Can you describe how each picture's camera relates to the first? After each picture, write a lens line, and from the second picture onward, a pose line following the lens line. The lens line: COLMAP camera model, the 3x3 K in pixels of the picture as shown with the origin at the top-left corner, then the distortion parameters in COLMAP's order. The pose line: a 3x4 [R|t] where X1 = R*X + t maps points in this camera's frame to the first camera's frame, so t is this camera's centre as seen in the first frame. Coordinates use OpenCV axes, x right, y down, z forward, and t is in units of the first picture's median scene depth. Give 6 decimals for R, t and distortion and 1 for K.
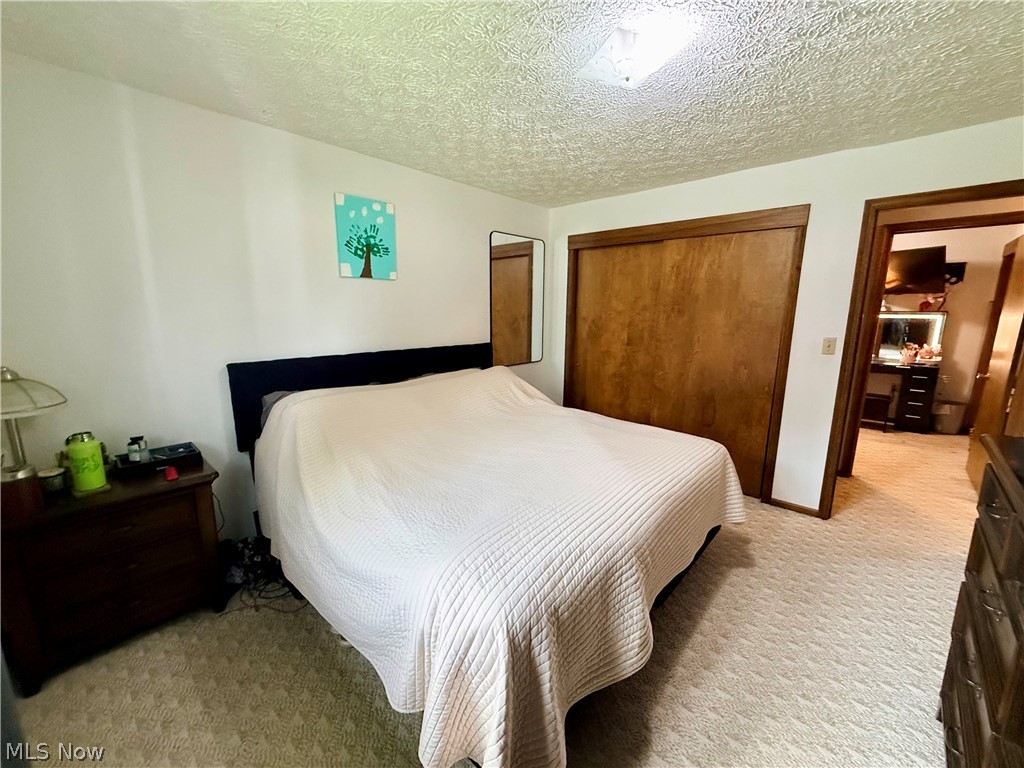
lens RADIAL K [[408.3, 0, 508.4], [0, 408.3, 384.0], [0, 0, 1]] dist [-0.001083, -0.000608]
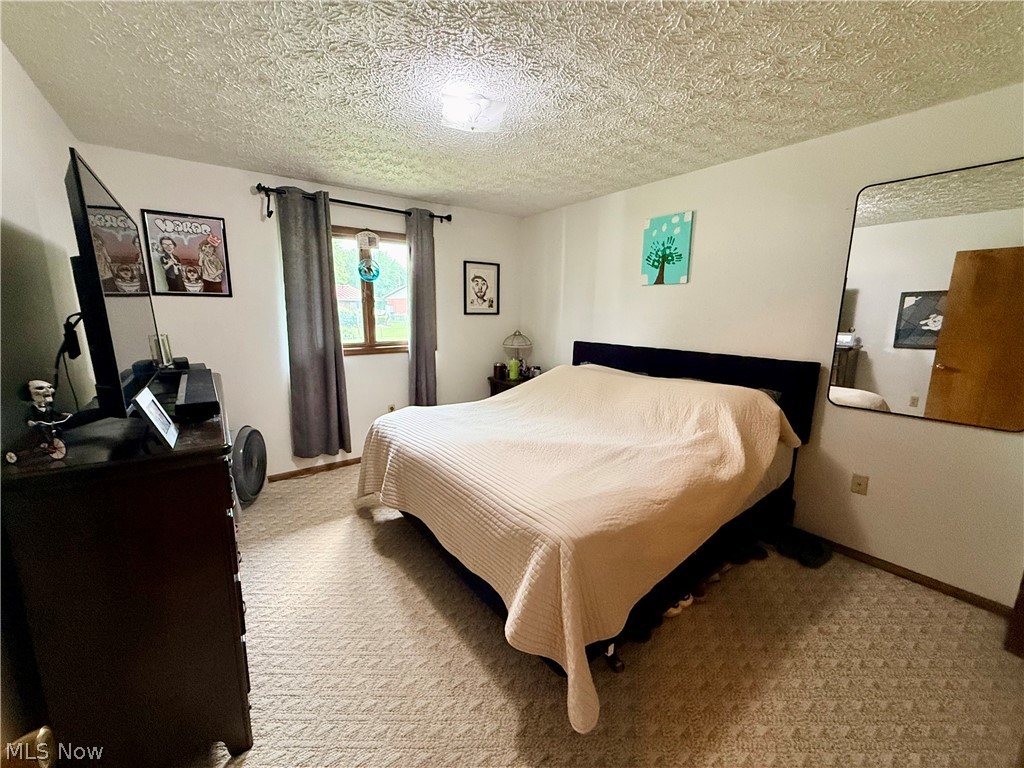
lens RADIAL K [[408.3, 0, 508.4], [0, 408.3, 384.0], [0, 0, 1]] dist [-0.001083, -0.000608]
pose [[-0.178563, 0.175684, -0.968117, 0.925739], [-0.190123, 0.959226, 0.209137, -0.150911], [0.965385, 0.221406, -0.137881, 0.820011]]
